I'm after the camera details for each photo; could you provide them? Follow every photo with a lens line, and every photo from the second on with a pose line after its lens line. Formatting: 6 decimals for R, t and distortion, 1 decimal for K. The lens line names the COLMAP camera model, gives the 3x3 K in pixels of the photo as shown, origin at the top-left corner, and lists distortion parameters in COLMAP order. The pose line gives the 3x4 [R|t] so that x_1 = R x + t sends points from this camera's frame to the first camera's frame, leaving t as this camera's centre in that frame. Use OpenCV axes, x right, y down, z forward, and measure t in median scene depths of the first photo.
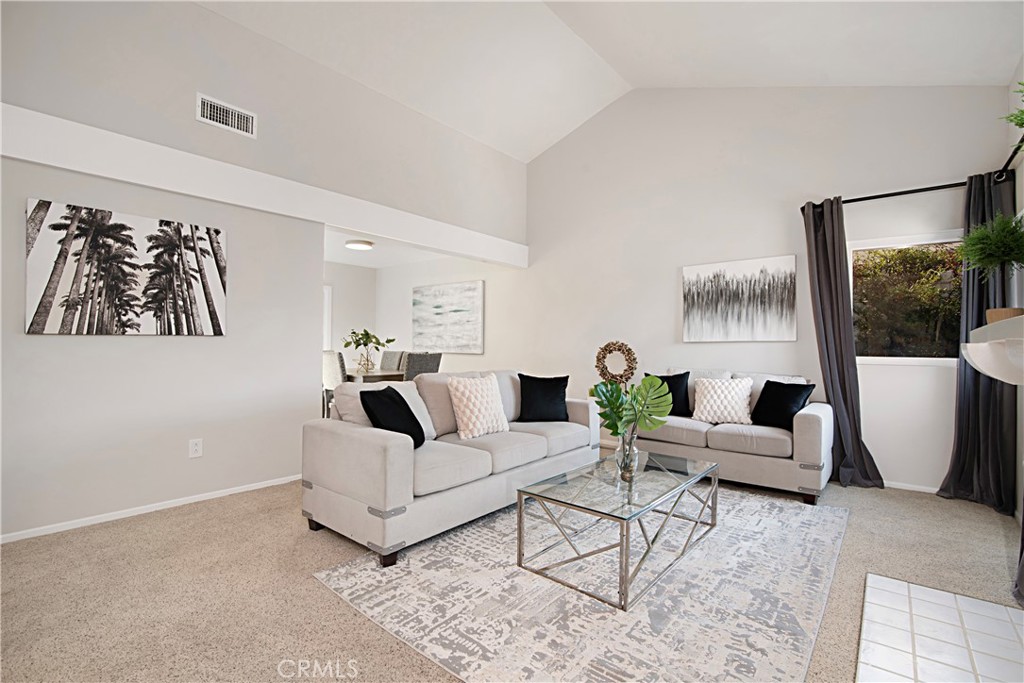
lens RADIAL K [[463.1, 0, 512.0], [0, 463.1, 341.5], [0, 0, 1]] dist [-0.015547, -0.000021]
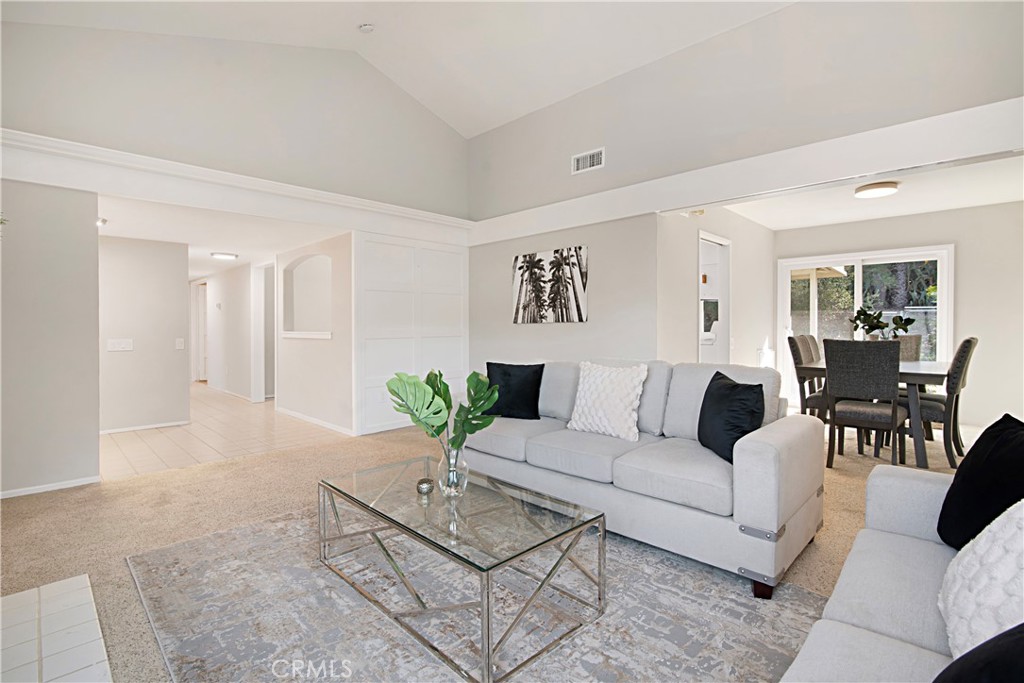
lens RADIAL K [[473.3, 0, 519.5], [0, 473.3, 337.0], [0, 0, 1]] dist [-0.013673, 0.000261]
pose [[-0.084670, 0.012303, -0.996333, 0.542513], [0.004846, 0.999917, 0.011935, 0.009808], [0.996397, -0.003818, -0.084722, 0.622094]]
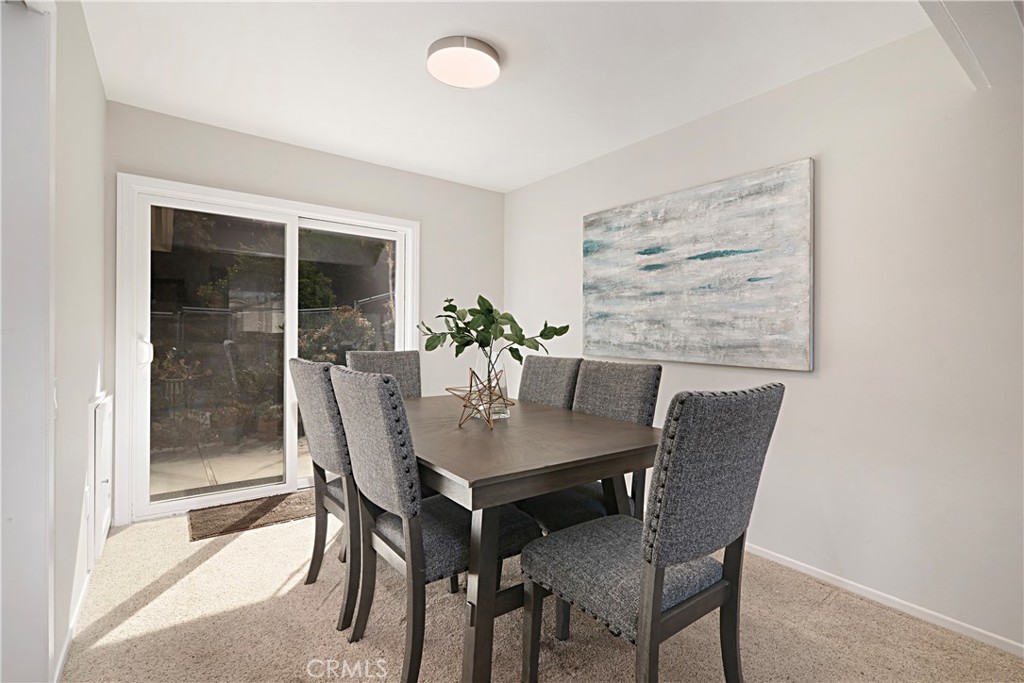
lens RADIAL K [[473.3, 0, 519.5], [0, 473.3, 337.0], [0, 0, 1]] dist [-0.013673, 0.000261]
pose [[0.972664, 0.008322, -0.232070, -0.247950], [-0.006245, 0.999934, 0.009686, -0.000954], [0.232135, -0.007972, 0.972651, 0.786651]]
